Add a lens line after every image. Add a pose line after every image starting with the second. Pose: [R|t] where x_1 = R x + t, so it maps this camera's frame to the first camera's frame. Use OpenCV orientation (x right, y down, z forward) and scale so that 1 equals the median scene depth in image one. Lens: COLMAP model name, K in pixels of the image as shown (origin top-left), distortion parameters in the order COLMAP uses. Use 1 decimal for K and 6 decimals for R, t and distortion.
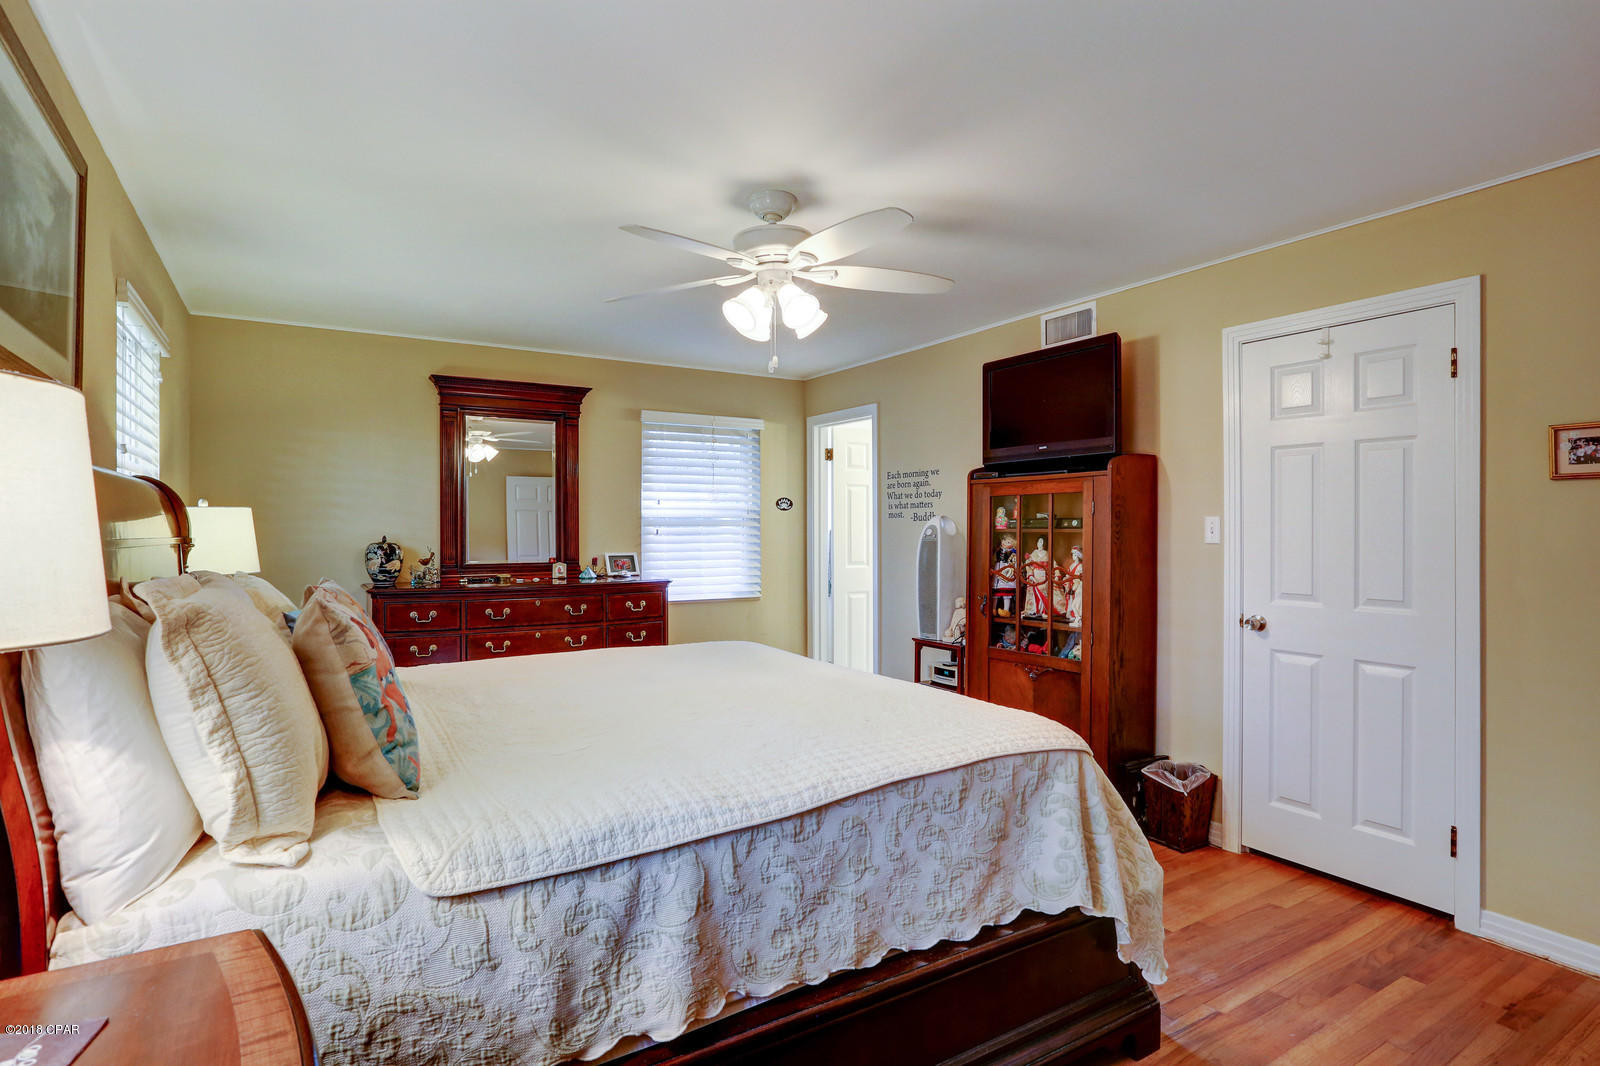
lens RADIAL K [[816.8, 0, 806.5], [0, 816.8, 532.0], [0, 0, 1]] dist [-0.022790, -0.000078]
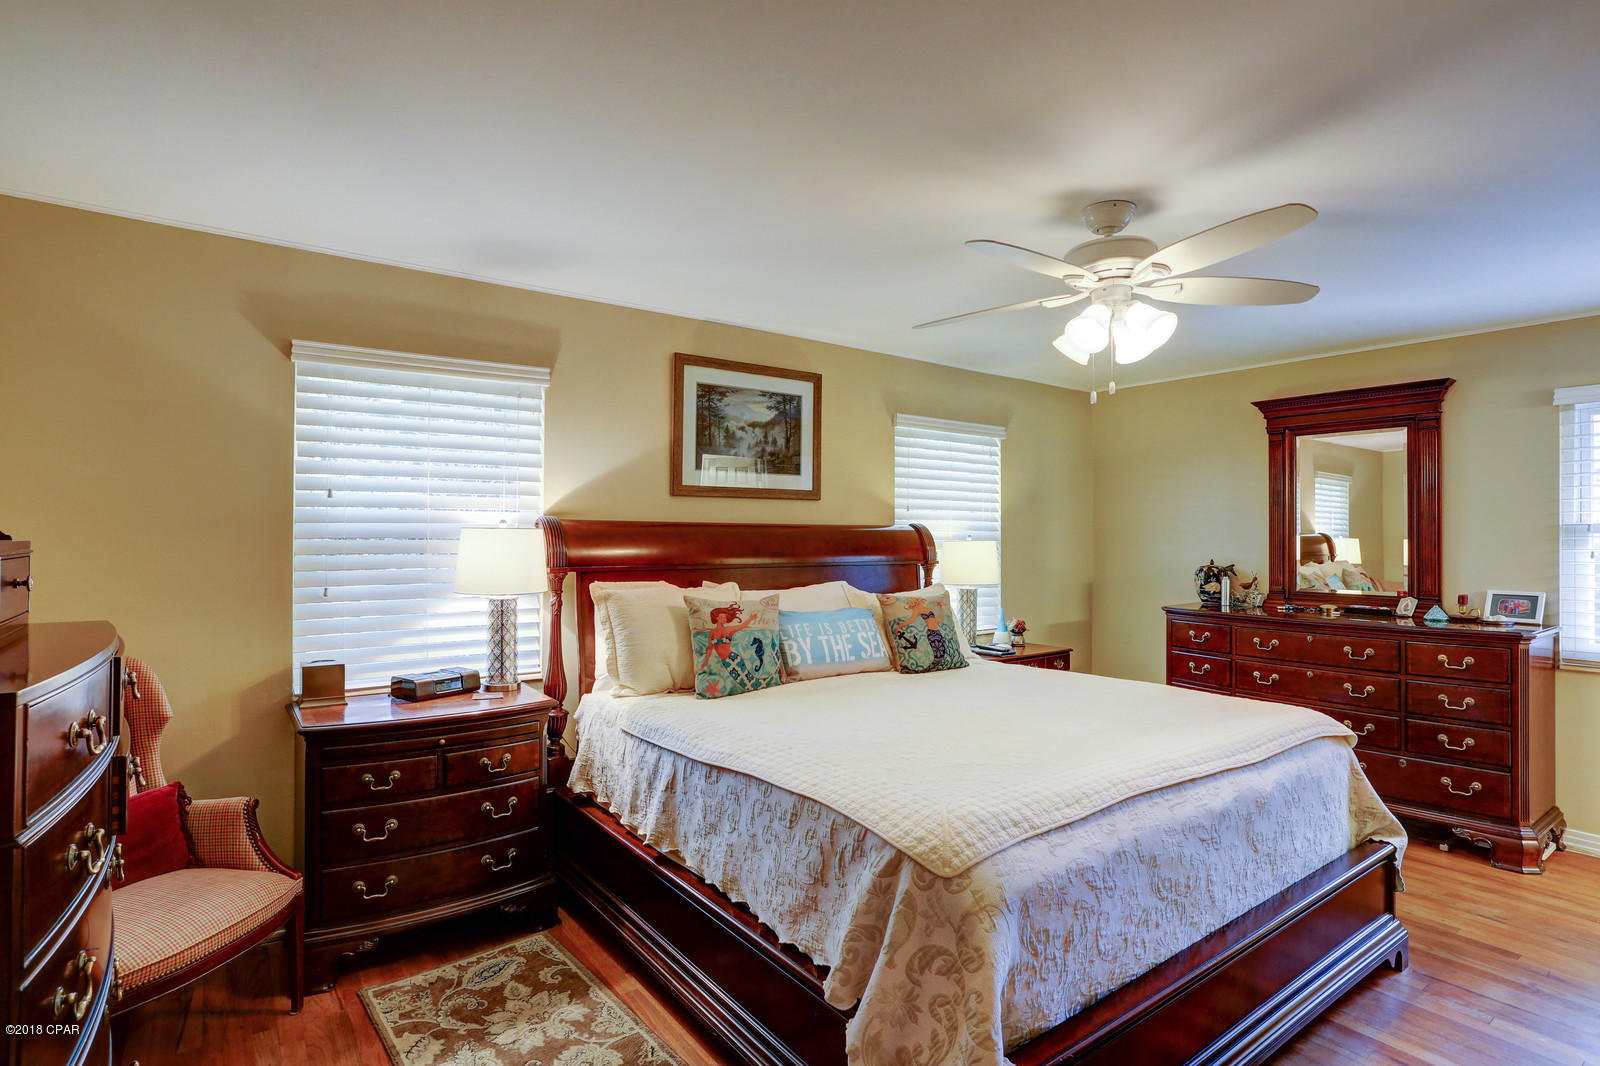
lens RADIAL K [[816.8, 0, 809.5], [0, 816.8, 533.7], [0, 0, 1]] dist [-0.022790, -0.000078]
pose [[0.072629, -0.000660, -0.997359, 1.321044], [-0.002961, 0.999995, -0.000878, -0.069114], [0.997355, 0.003017, 0.072627, 0.943632]]
